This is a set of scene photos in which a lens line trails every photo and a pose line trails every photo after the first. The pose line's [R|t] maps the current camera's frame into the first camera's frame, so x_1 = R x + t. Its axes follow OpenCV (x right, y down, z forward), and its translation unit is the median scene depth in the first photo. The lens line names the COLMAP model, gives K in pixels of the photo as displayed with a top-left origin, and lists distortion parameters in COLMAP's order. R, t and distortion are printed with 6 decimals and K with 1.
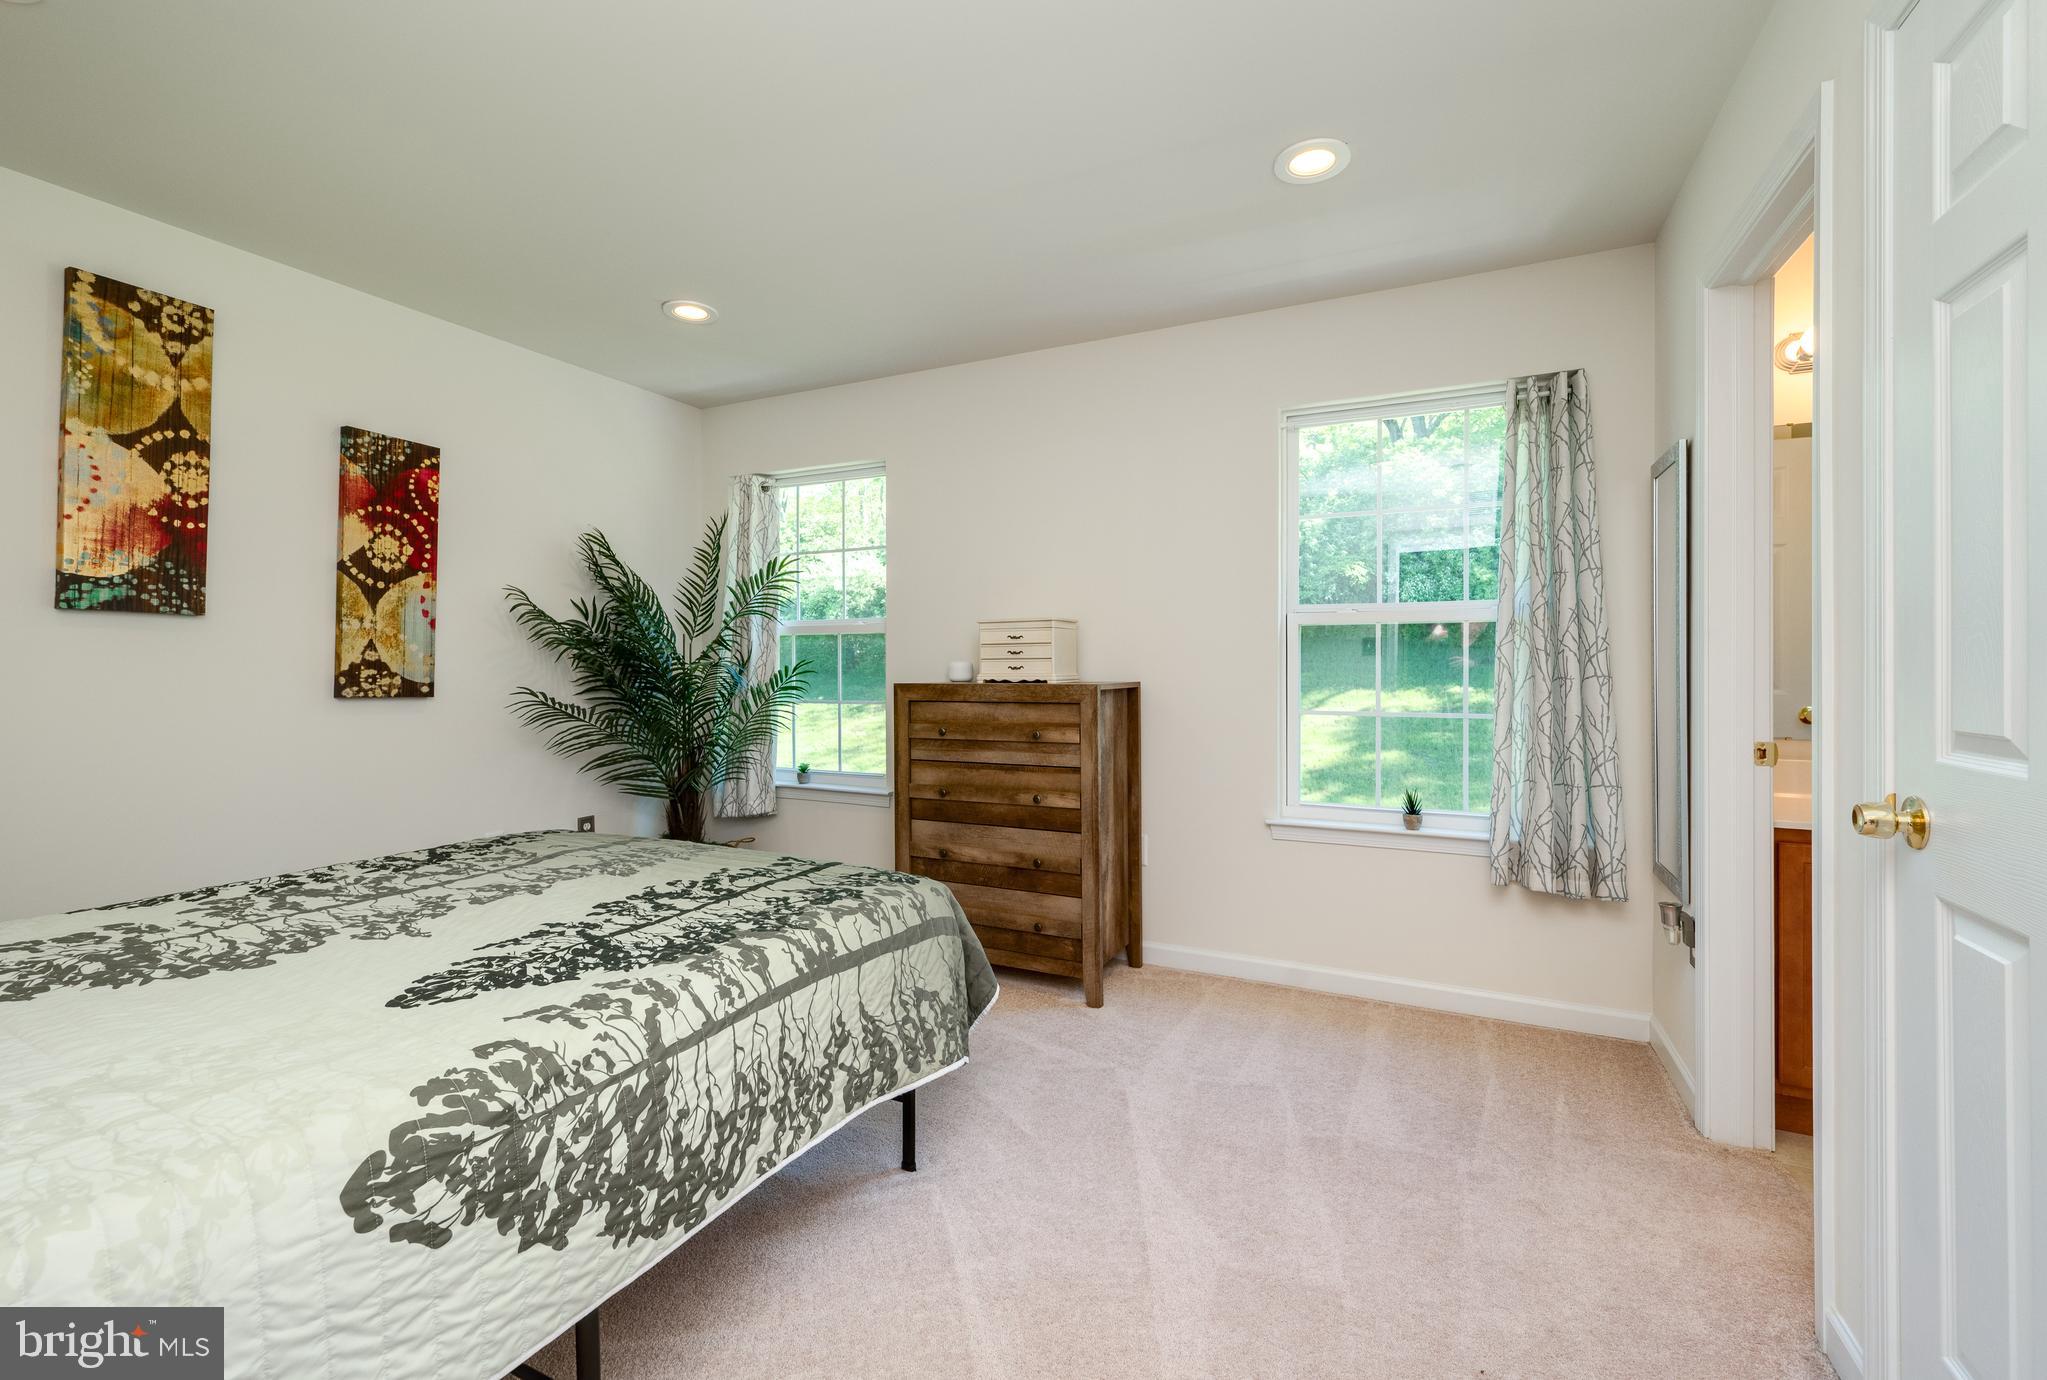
lens RADIAL K [[834.1, 0, 1011.4], [0, 834.1, 666.7], [0, 0, 1]] dist [-0.000988, 0.000031]
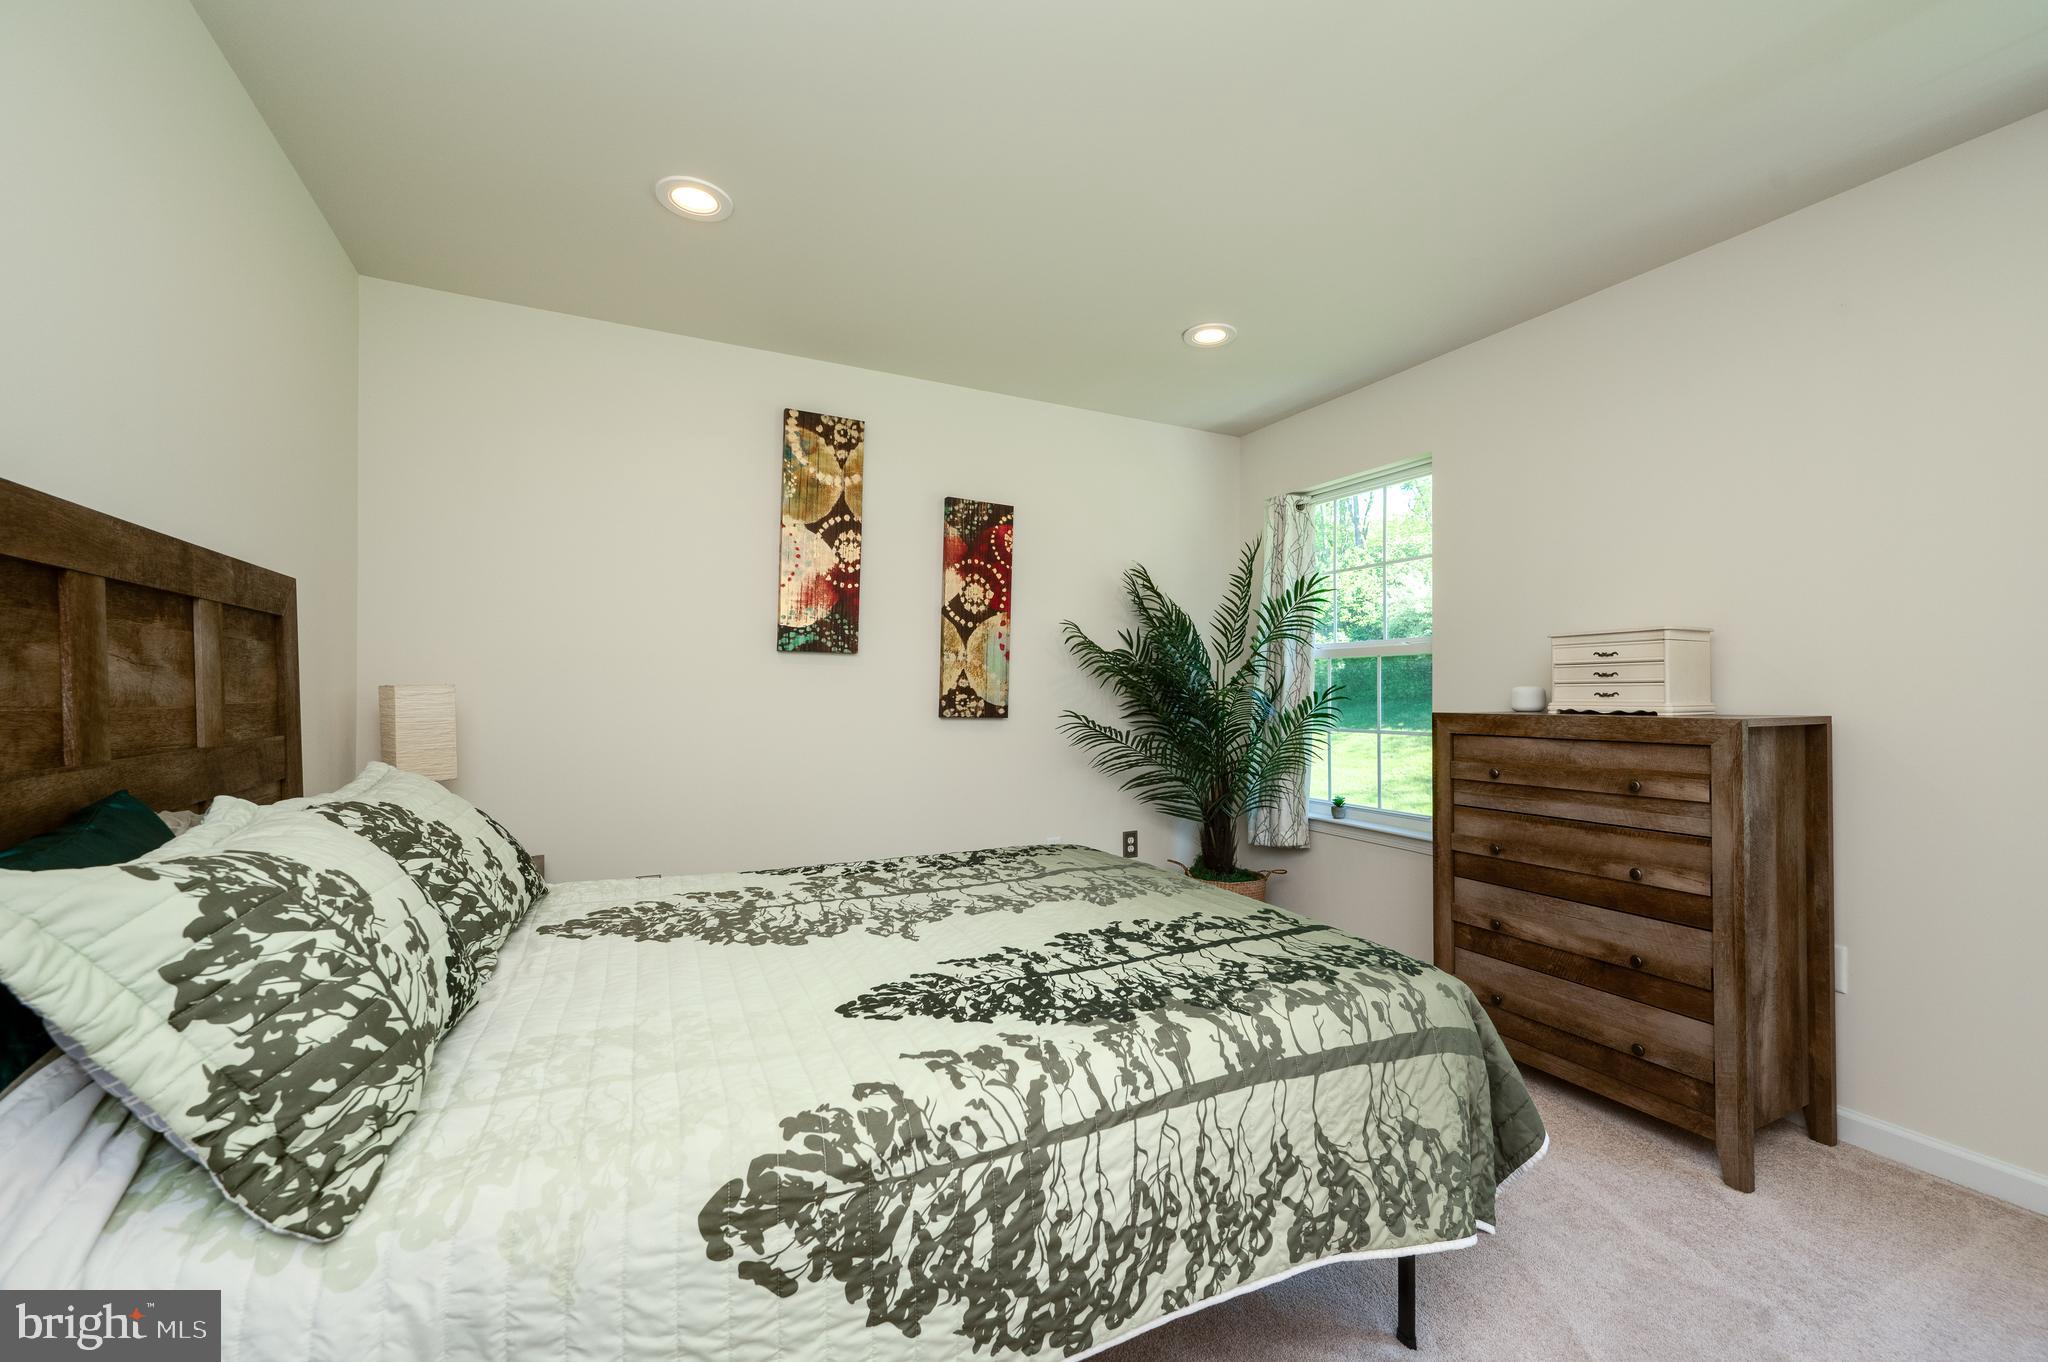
lens RADIAL K [[803.0, 0, 1064.4], [0, 803.0, 689.1], [0, 0, 1]] dist [0.000415, -0.000082]
pose [[0.811257, -0.001039, -0.584689, 0.044268], [-0.001139, 0.999994, -0.003357, -0.000676], [0.584689, 0.003390, 0.811251, 0.164042]]
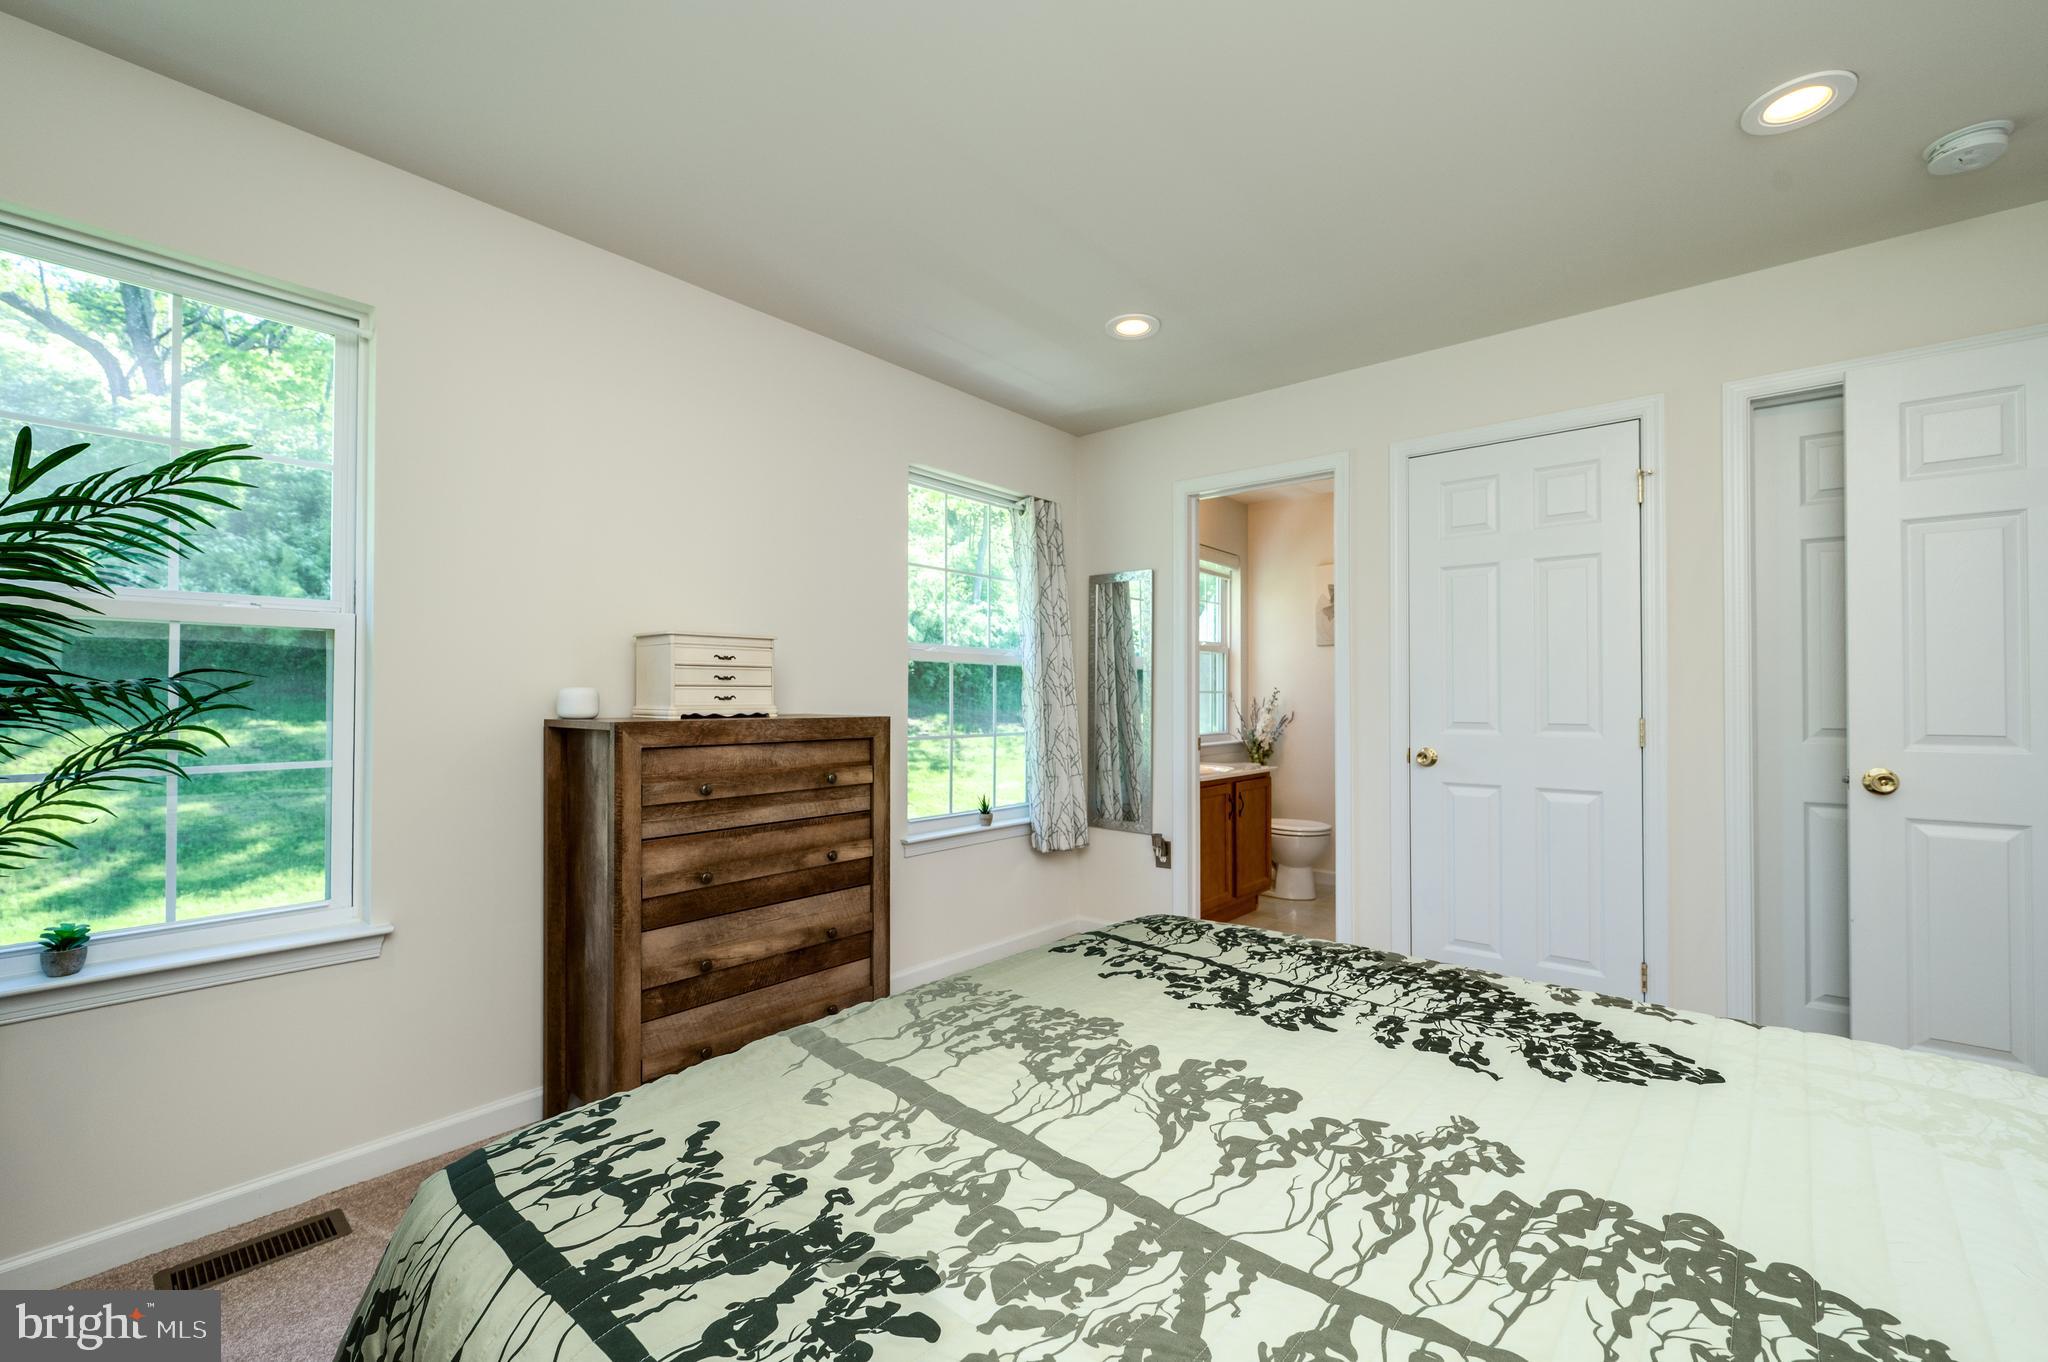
lens RADIAL K [[830.4, 0, 1032.1], [0, 830.4, 686.5], [0, 0, 1]] dist [0.000020, 0.000256]
pose [[0.269717, 0.015592, 0.962813, -0.881728], [-0.003278, 0.999878, -0.015274, 0.002284], [-0.962934, 0.000963, 0.269735, 0.718714]]
